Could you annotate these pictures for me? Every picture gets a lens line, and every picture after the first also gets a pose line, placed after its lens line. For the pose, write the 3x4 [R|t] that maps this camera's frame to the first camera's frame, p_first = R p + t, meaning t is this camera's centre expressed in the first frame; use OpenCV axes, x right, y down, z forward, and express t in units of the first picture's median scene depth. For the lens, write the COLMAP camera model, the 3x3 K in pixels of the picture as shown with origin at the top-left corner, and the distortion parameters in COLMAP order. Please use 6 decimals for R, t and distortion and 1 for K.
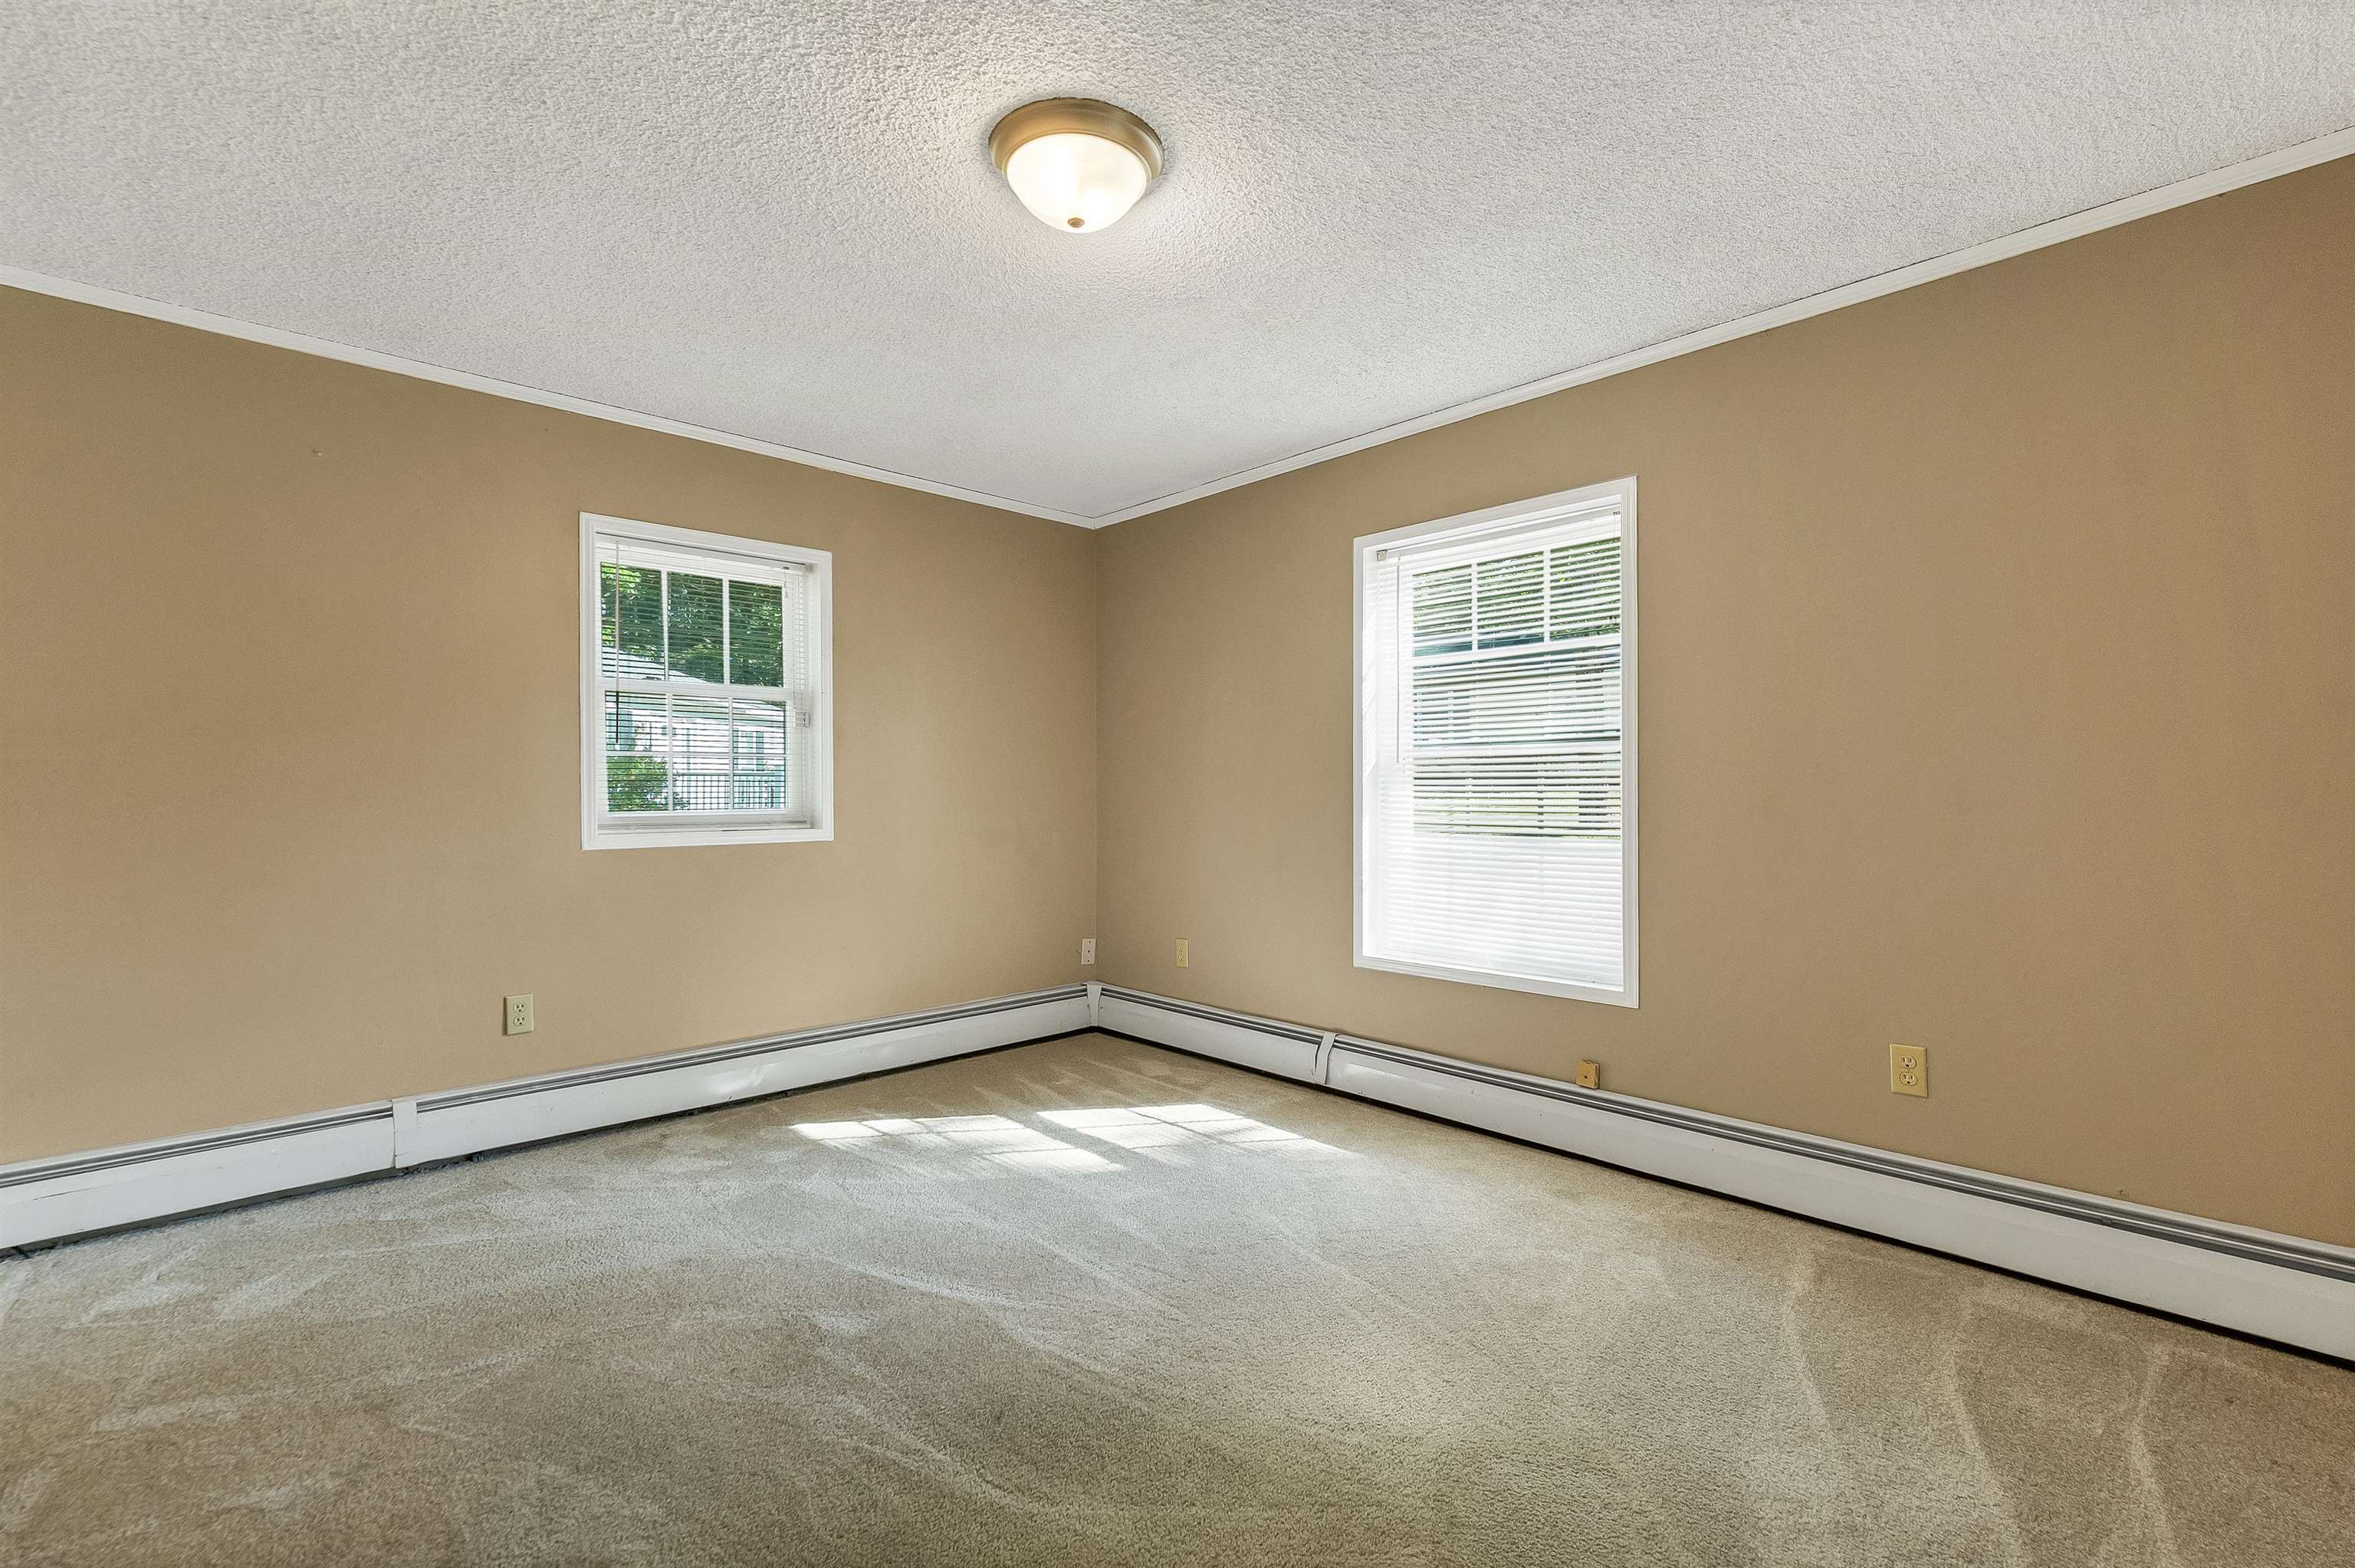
lens RADIAL K [[1045.1, 0, 1169.2], [0, 1045.1, 797.0], [0, 0, 1]] dist [0.000764, -0.000341]
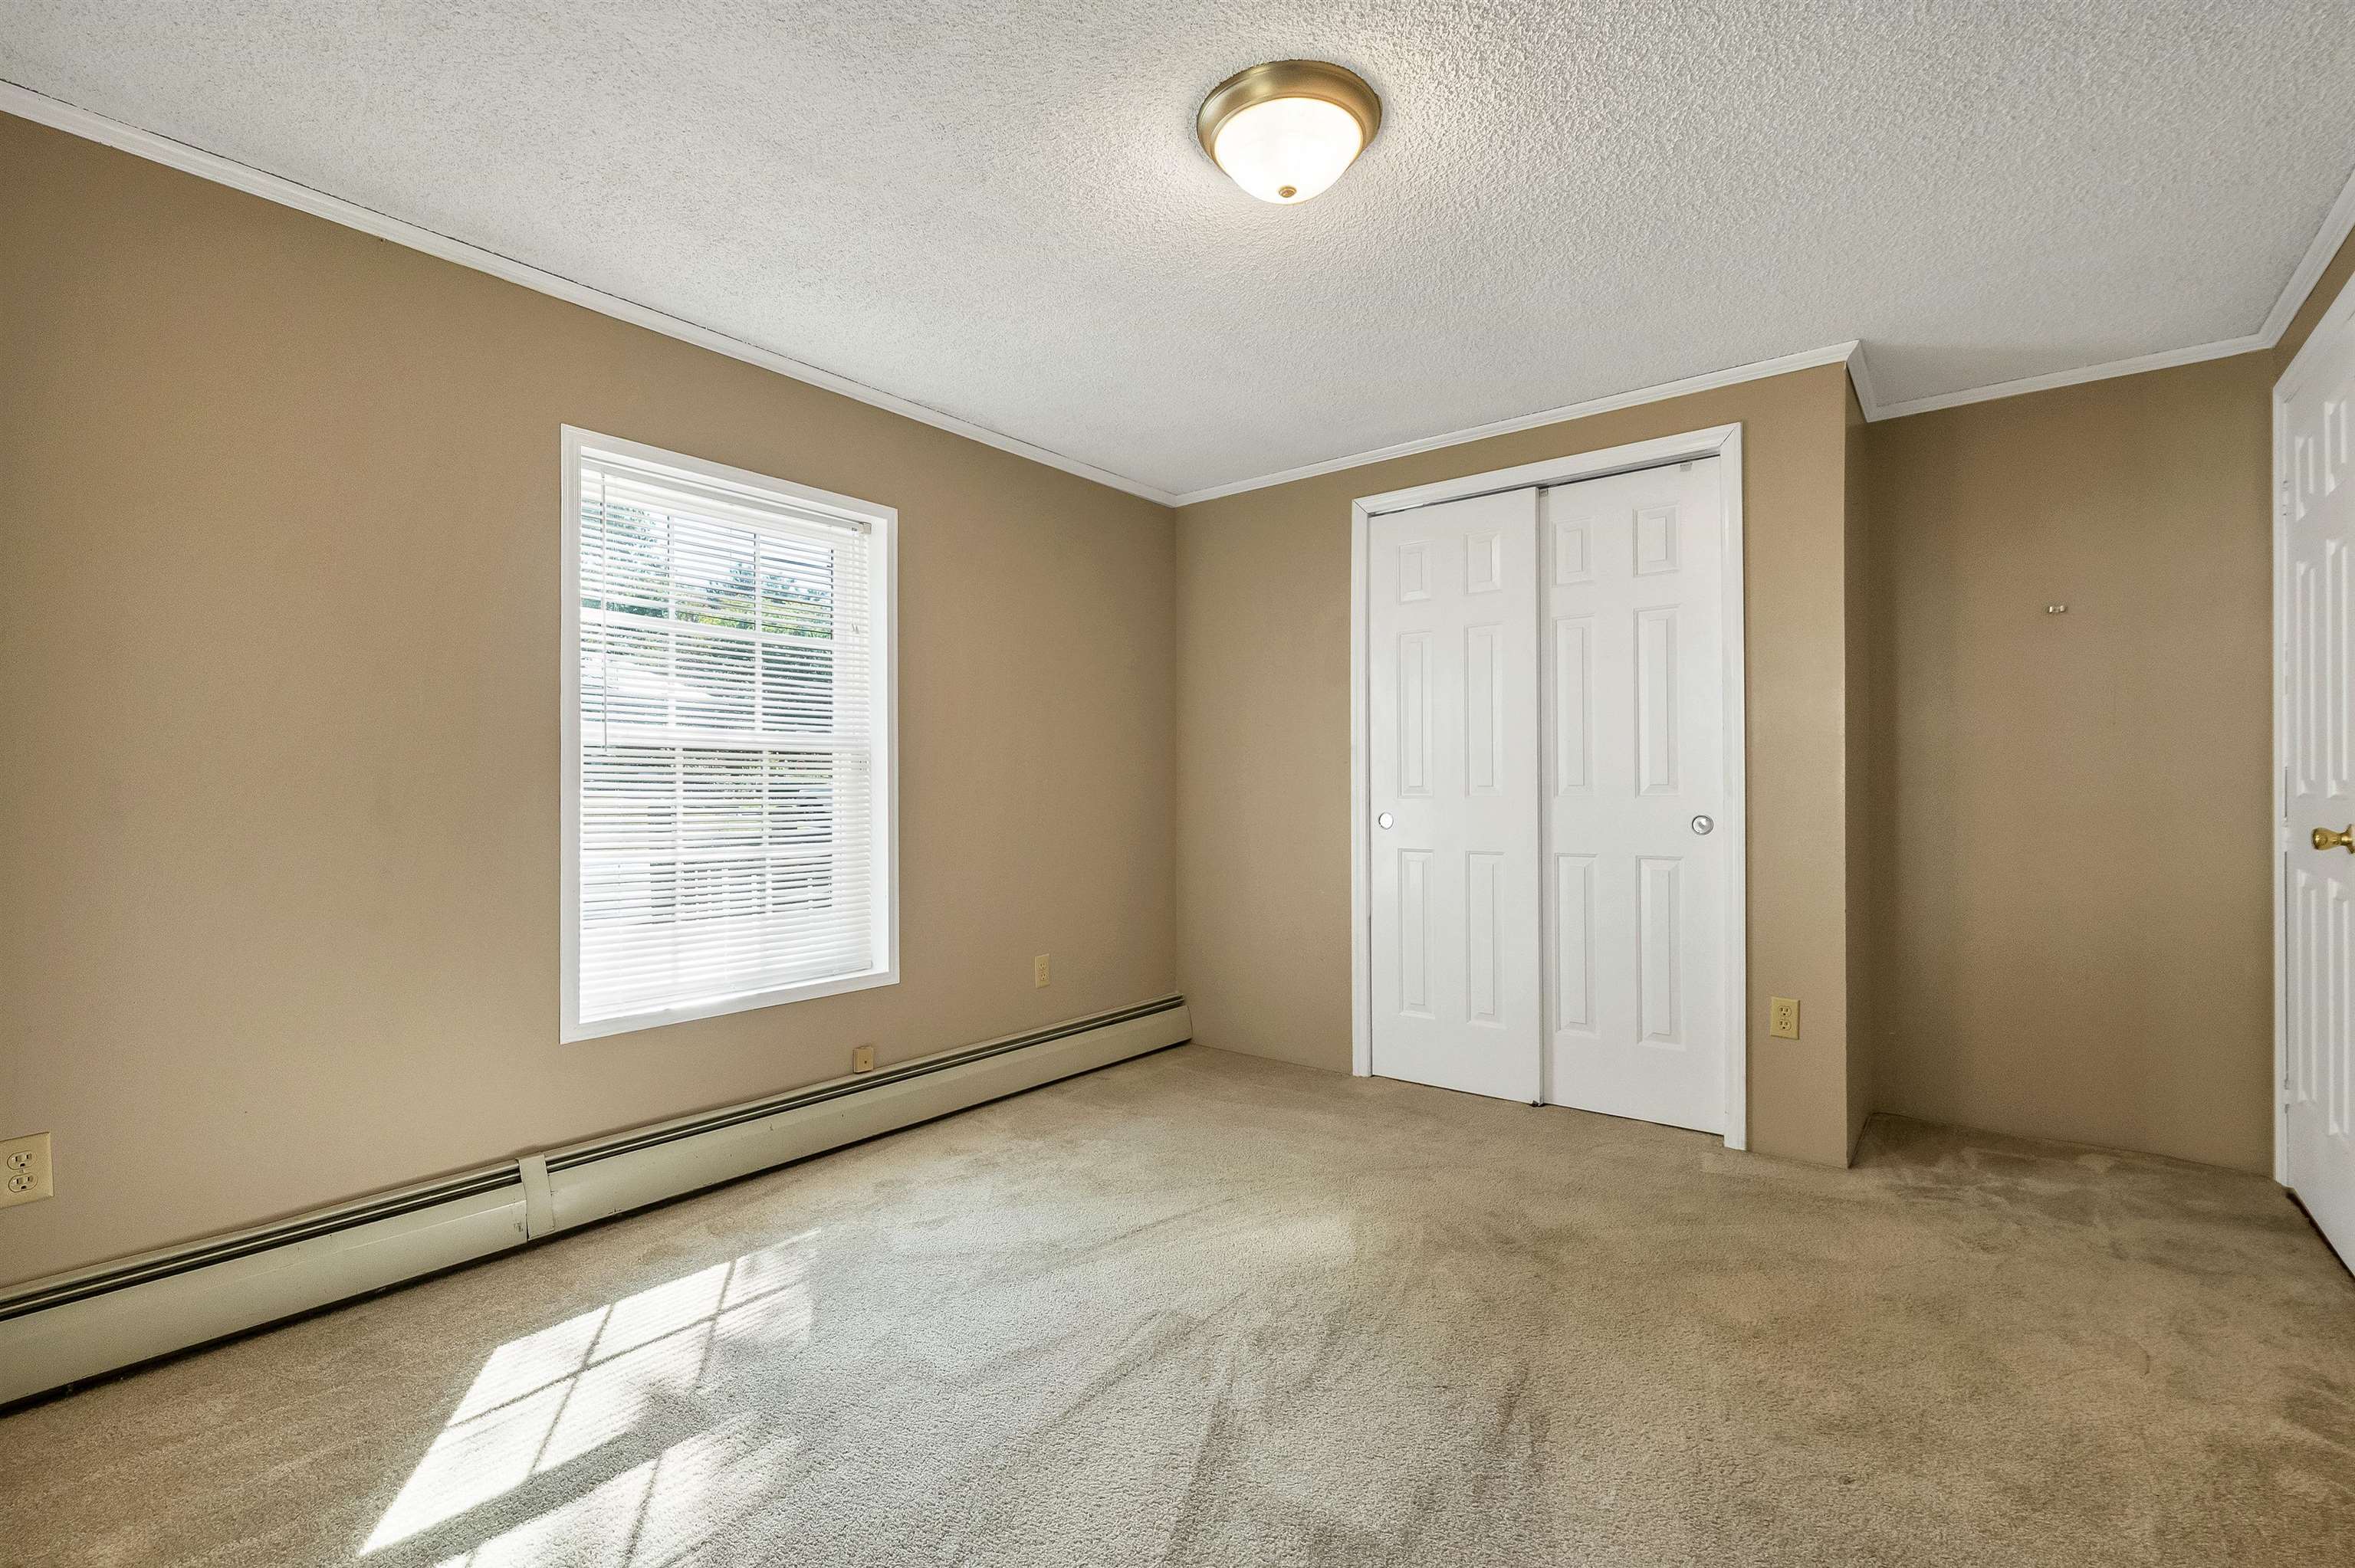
lens RADIAL K [[1045.1, 0, 1169.2], [0, 1045.1, 797.0], [0, 0, 1]] dist [0.000764, -0.000341]
pose [[-0.172501, 0.002603, 0.985006, -0.605365], [0.009206, 0.999957, -0.001030, 0.004943], [-0.984966, 0.008890, -0.172517, 0.772763]]
